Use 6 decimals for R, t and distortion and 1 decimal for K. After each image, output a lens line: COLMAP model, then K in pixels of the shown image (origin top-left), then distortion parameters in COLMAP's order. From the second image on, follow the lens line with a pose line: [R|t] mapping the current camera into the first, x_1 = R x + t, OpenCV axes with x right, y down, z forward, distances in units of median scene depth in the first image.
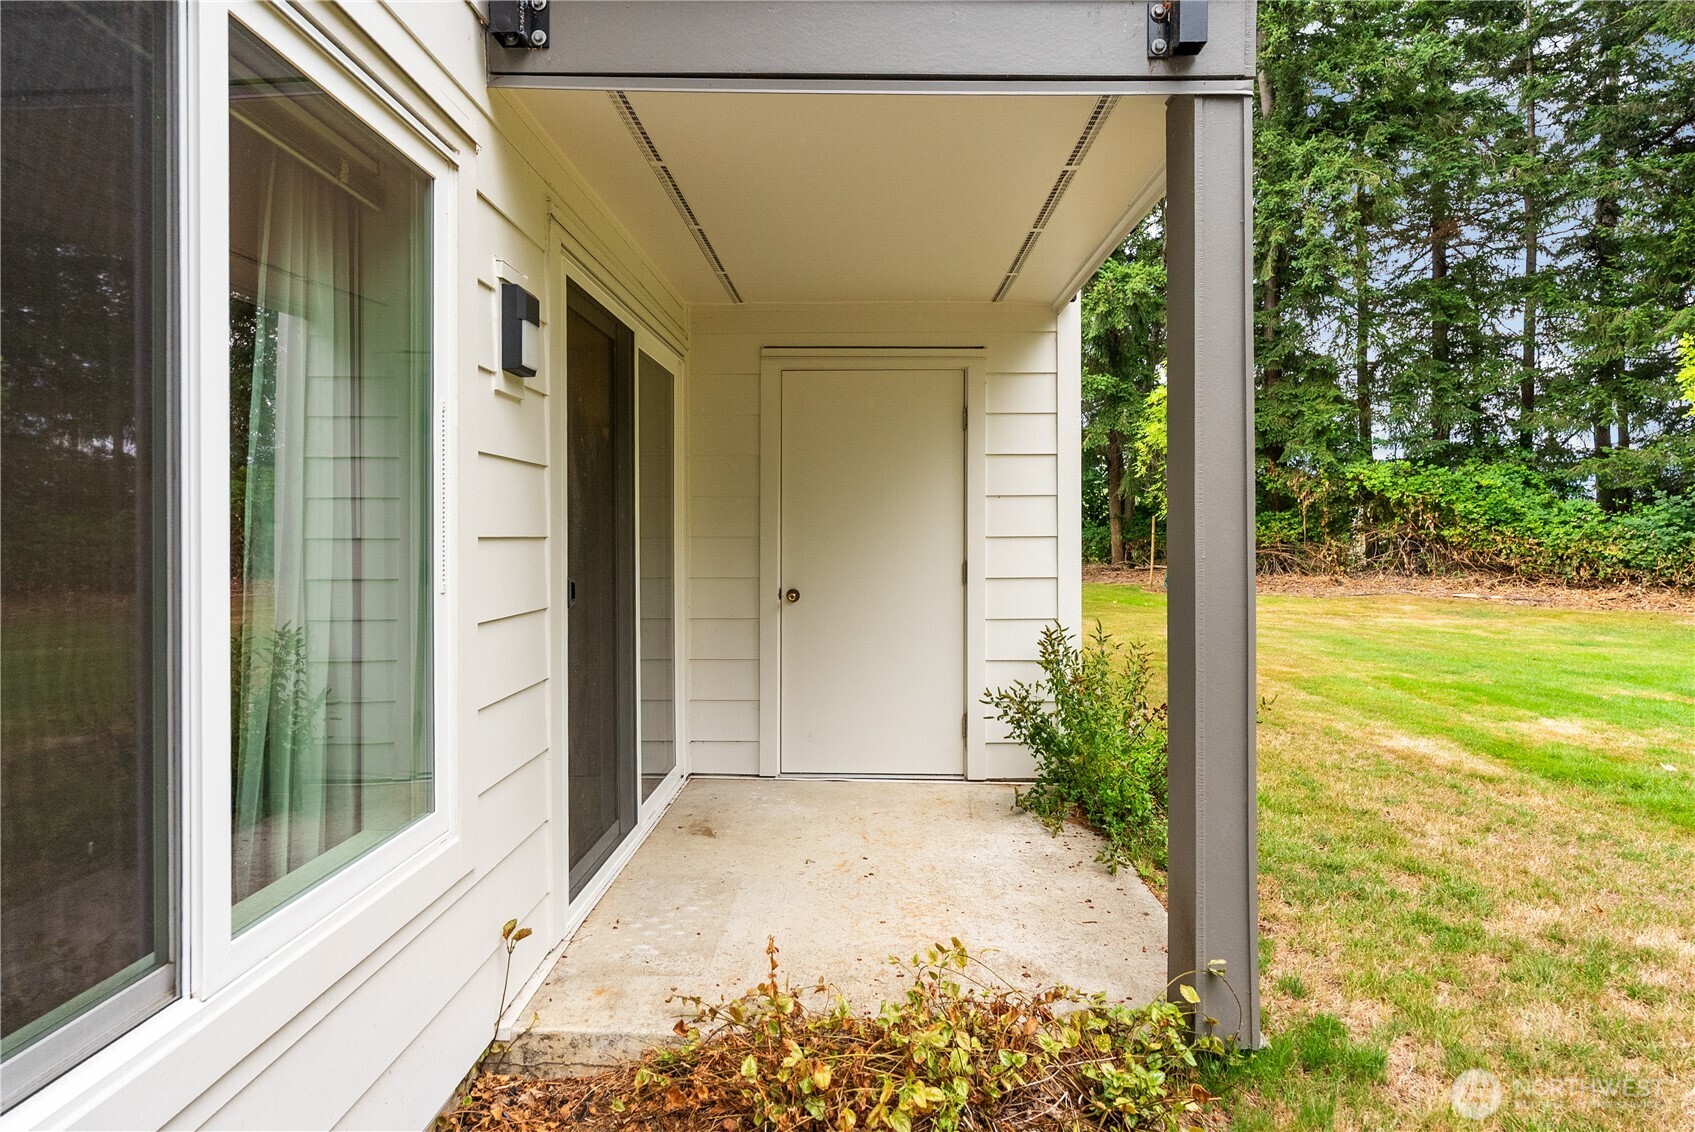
lens RADIAL K [[945.1, 0, 854.3], [0, 945.1, 534.8], [0, 0, 1]] dist [-0.000401, 0.000217]
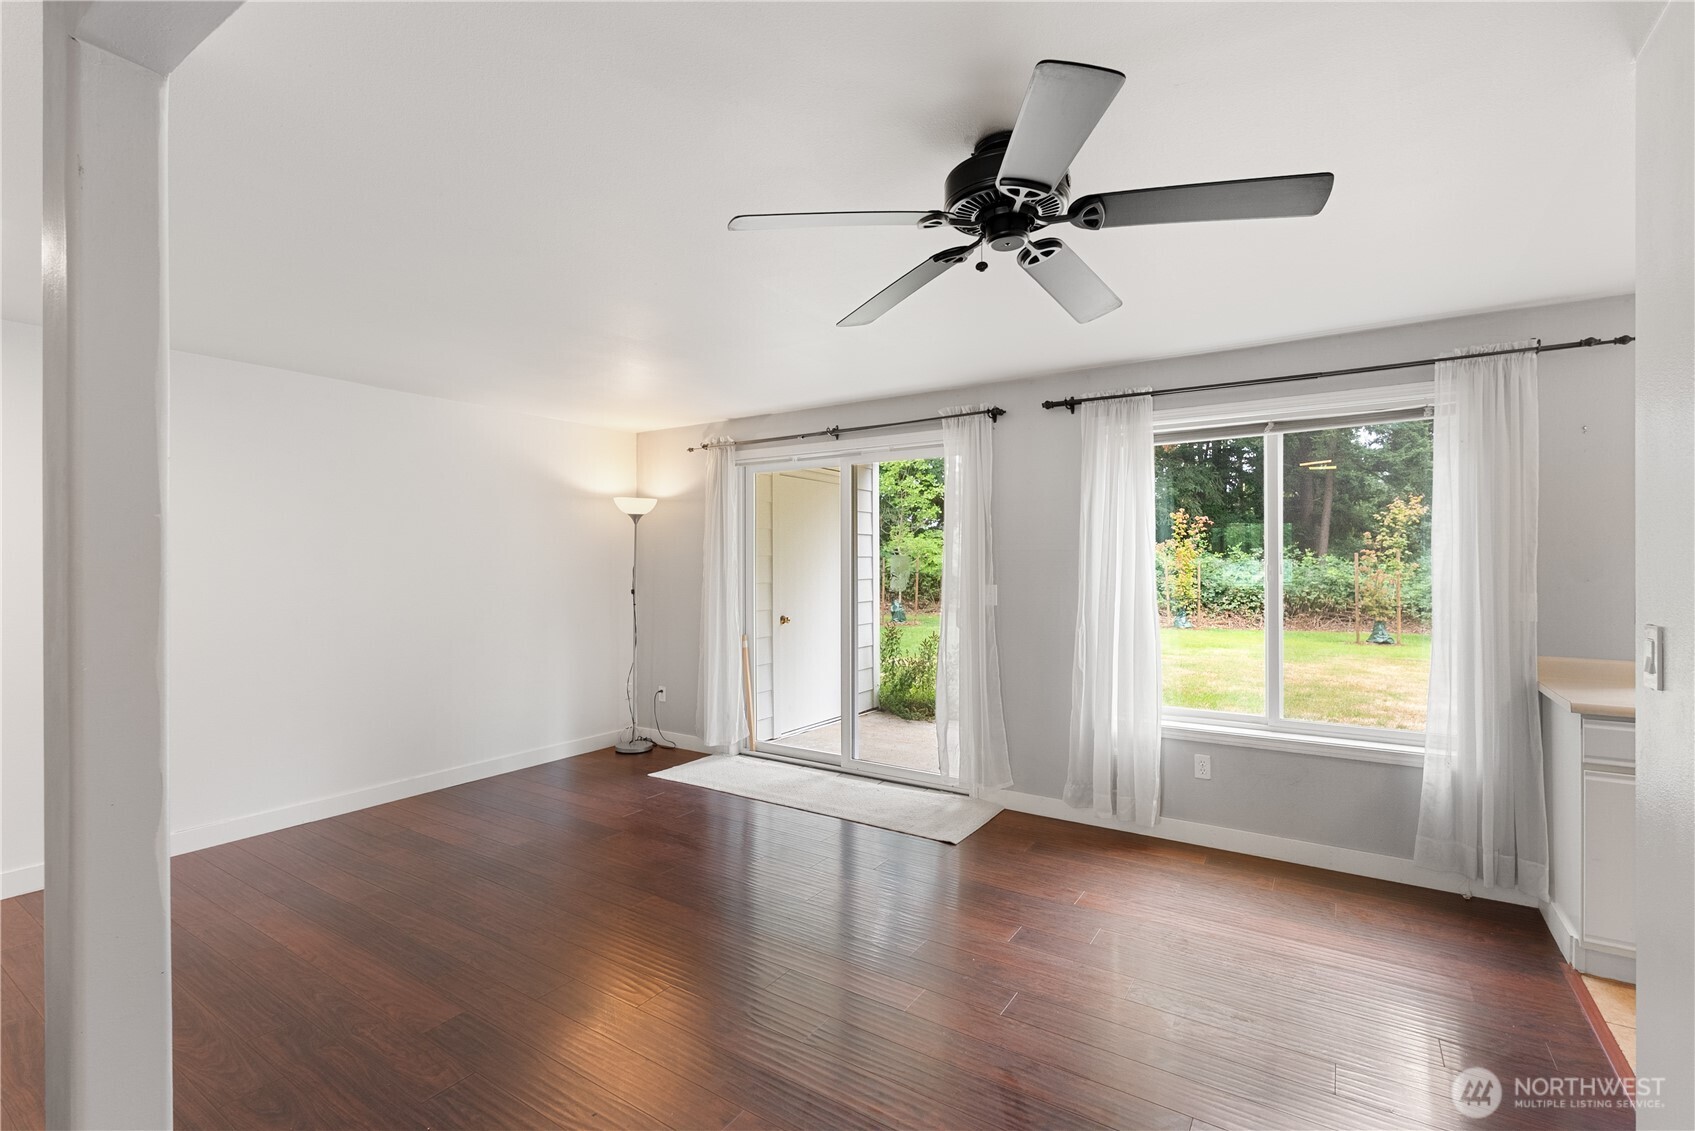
lens RADIAL K [[759.6, 0, 847.5], [0, 759.6, 565.5], [0, 0, 1]] dist [0.000055, 0.000160]
pose [[0.533844, -0.008781, 0.845537, -0.269607], [0.005204, 0.999961, 0.007099, -0.008925], [-0.845567, 0.000611, 0.533869, 0.058175]]
